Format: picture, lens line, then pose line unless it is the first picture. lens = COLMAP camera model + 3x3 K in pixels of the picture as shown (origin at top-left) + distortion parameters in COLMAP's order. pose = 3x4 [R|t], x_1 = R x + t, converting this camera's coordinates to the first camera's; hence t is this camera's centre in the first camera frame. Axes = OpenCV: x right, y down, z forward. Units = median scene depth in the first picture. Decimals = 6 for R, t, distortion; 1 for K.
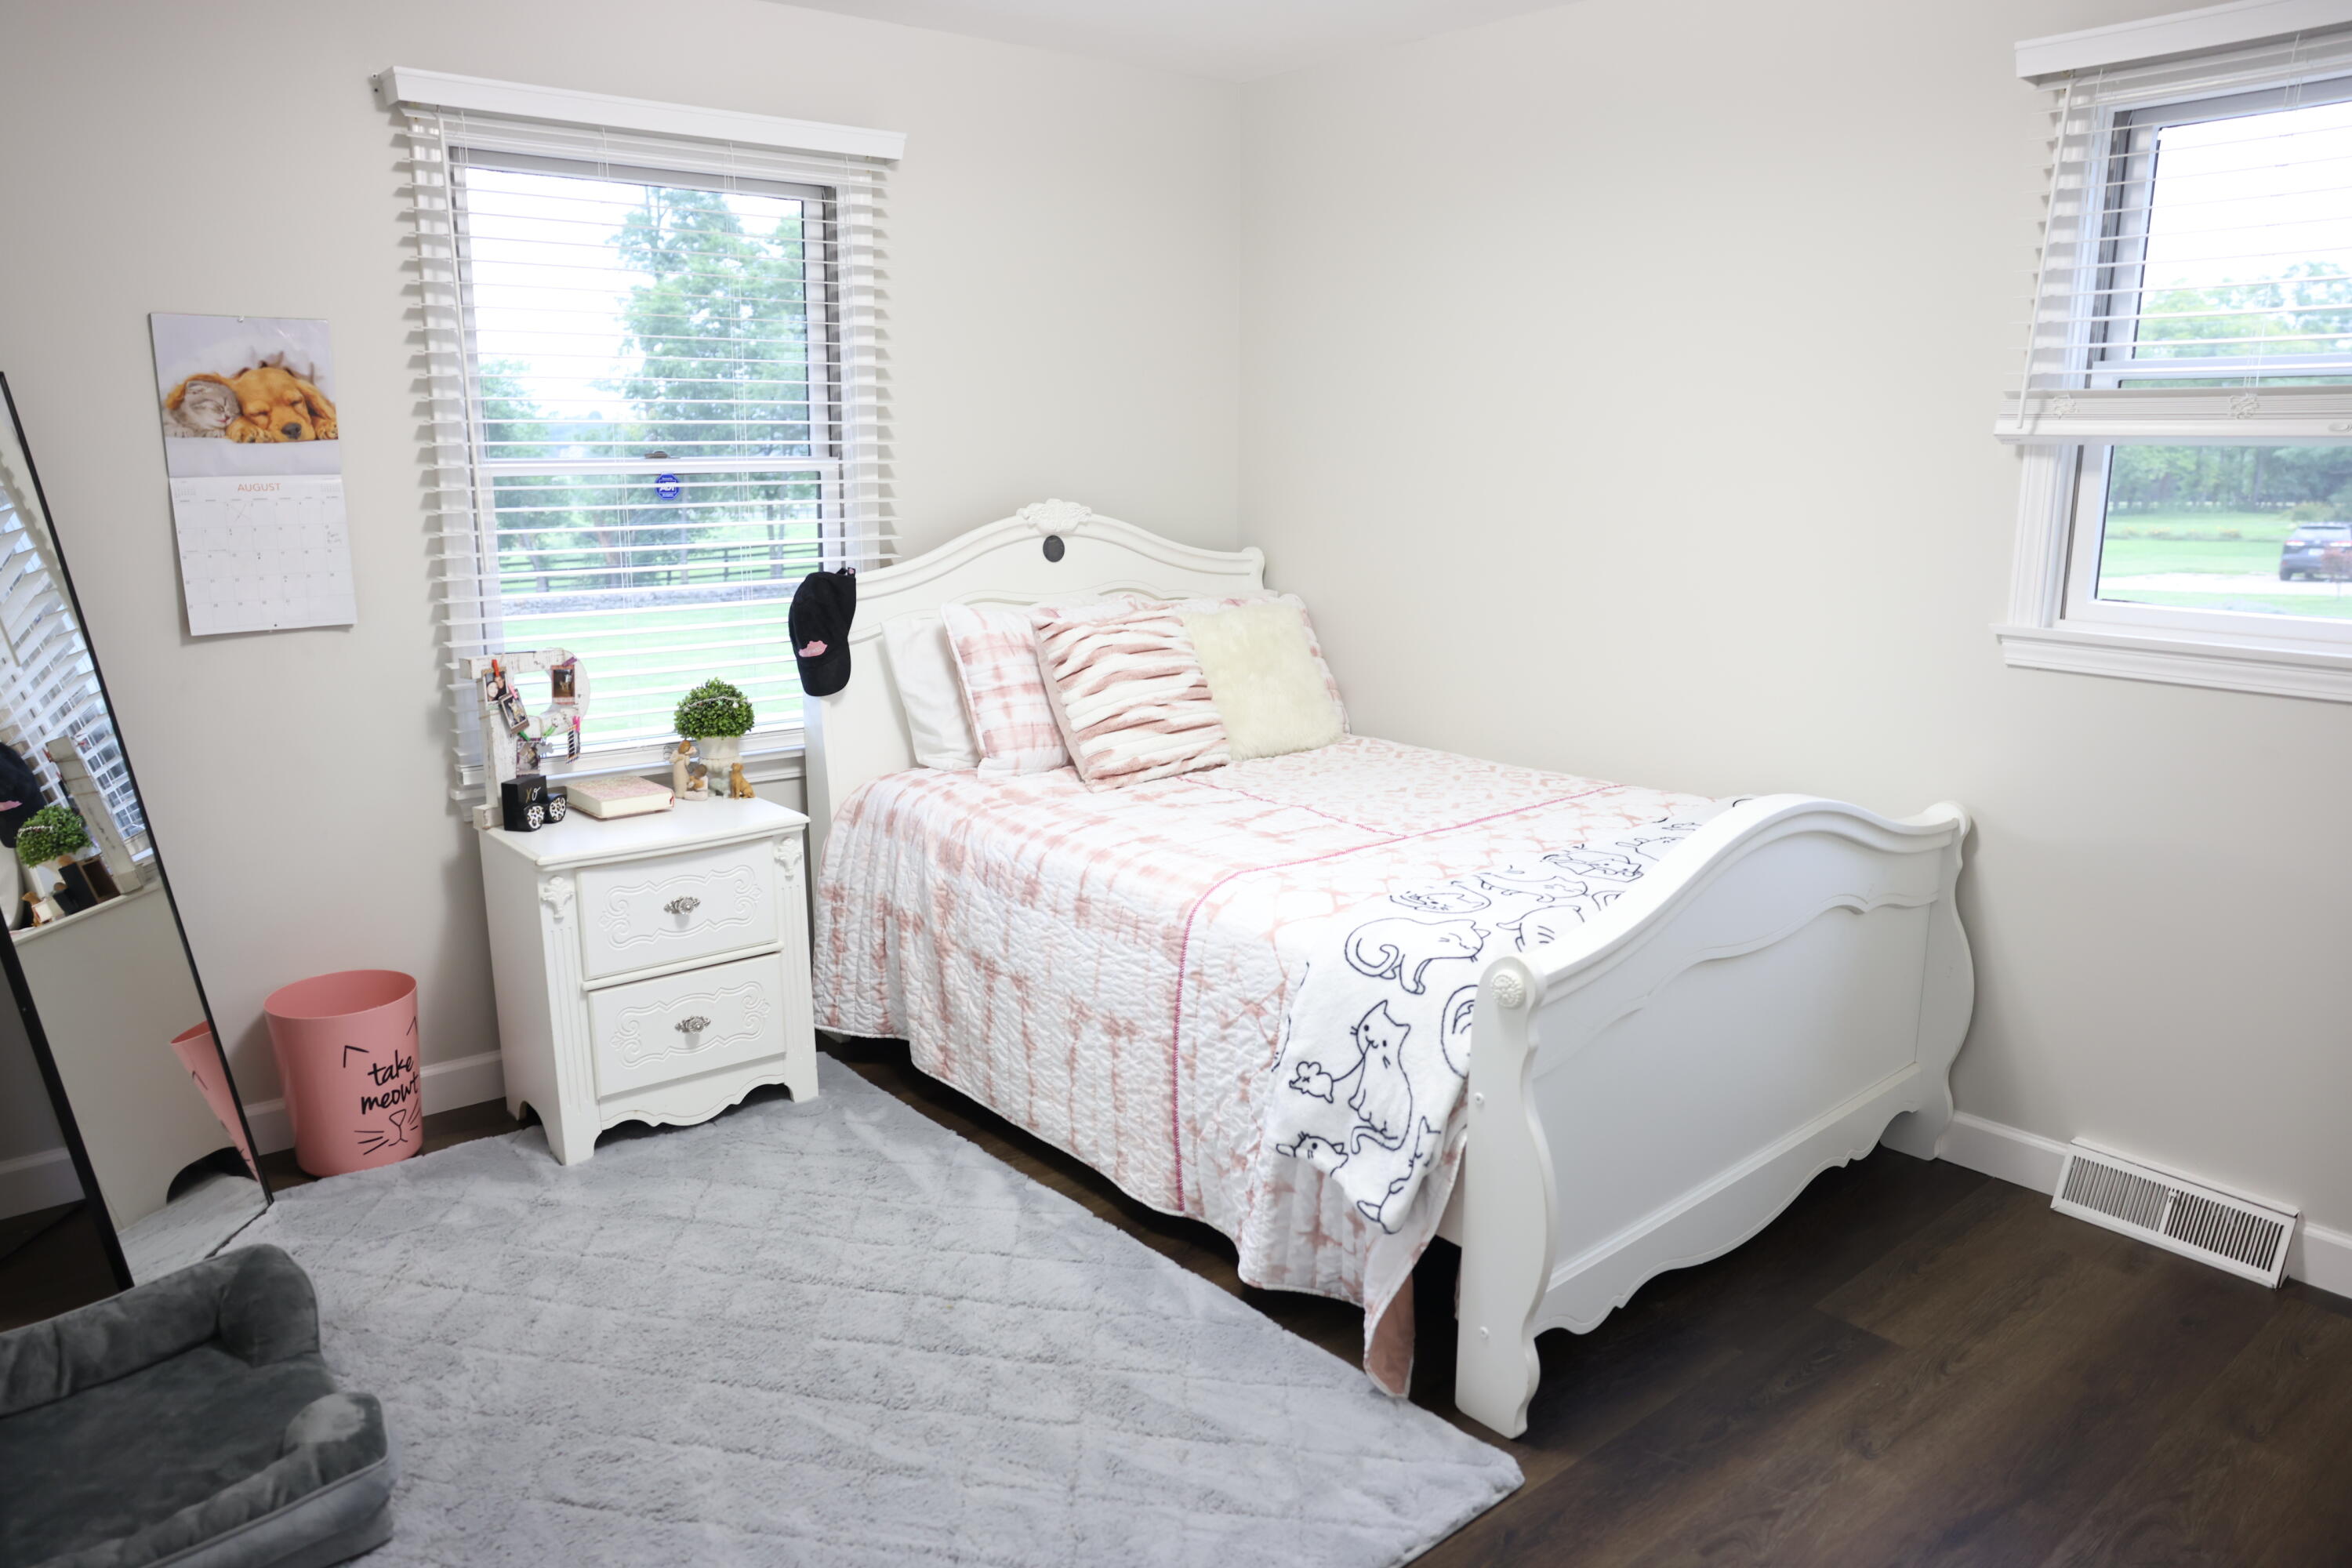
lens RADIAL K [[1611.5, 0, 1176.0], [0, 1611.5, 784.0], [0, 0, 1]] dist [-0.096925, 0.076321]
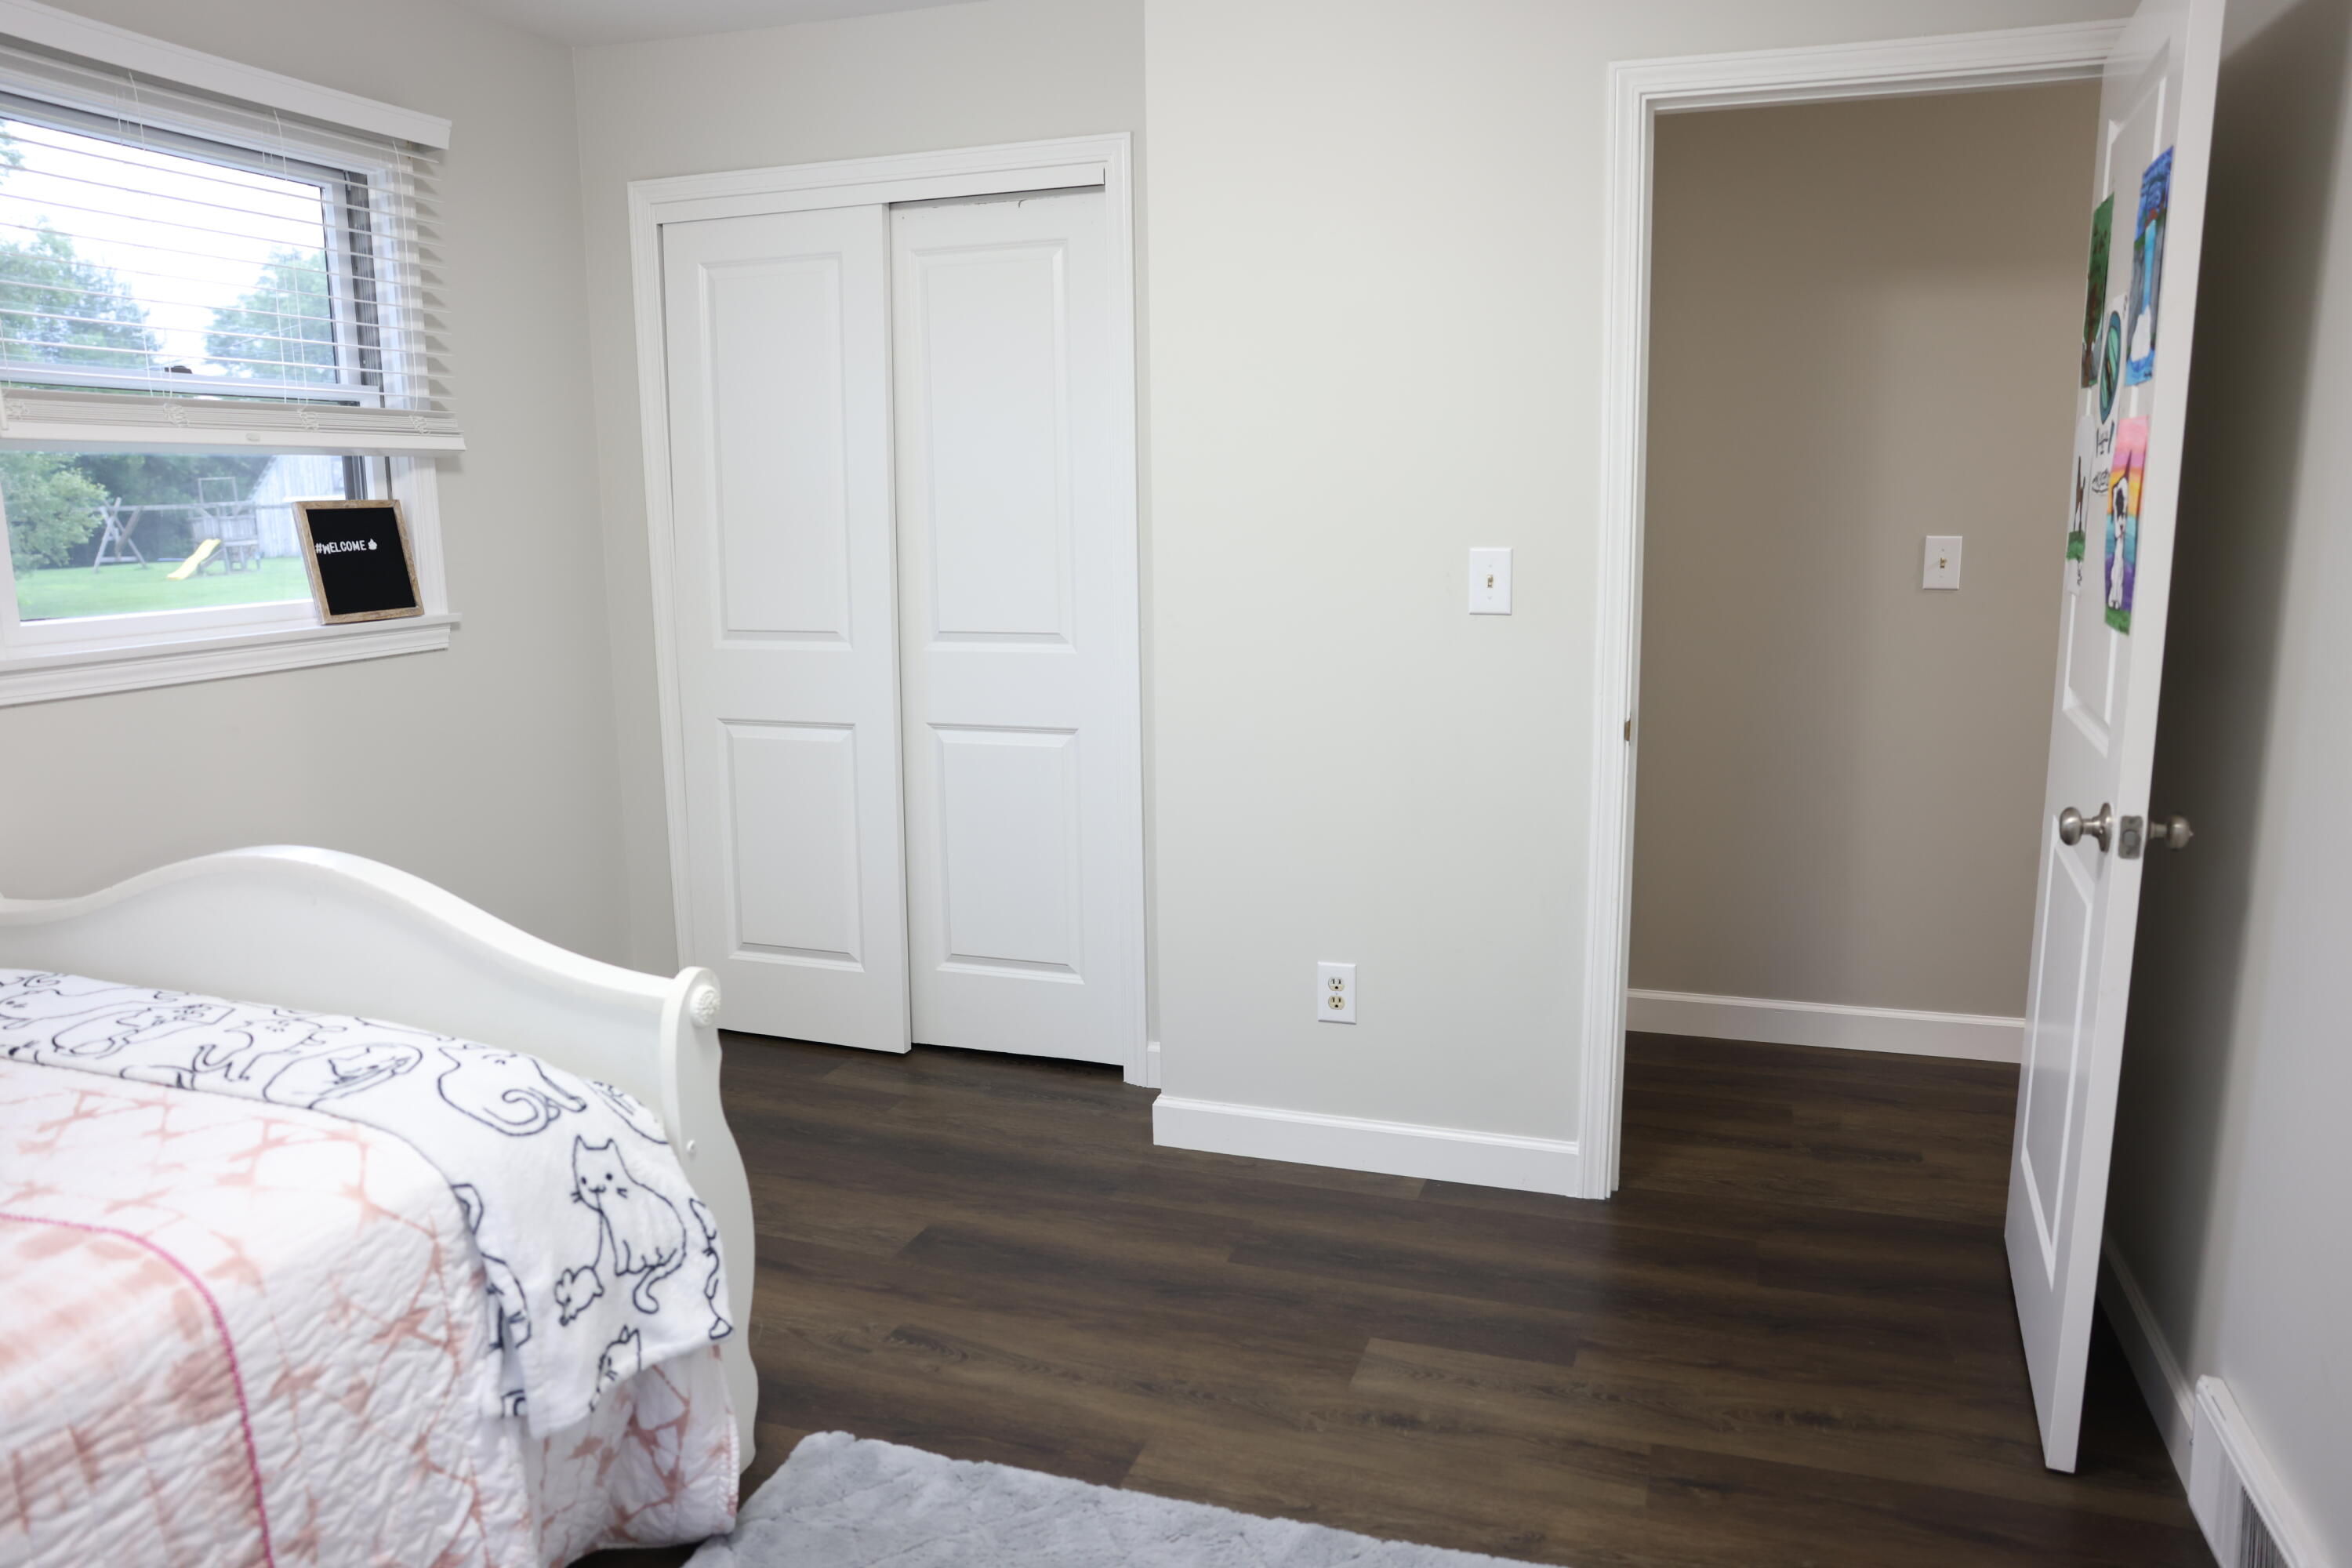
lens RADIAL K [[1611.5, 0, 1176.0], [0, 1611.5, 784.0], [0, 0, 1]] dist [-0.096925, 0.076321]
pose [[-0.521384, -0.148650, 0.840275, -0.577490], [0.191018, 0.939390, 0.284709, -0.170545], [-0.831668, 0.308950, -0.461388, 0.953012]]
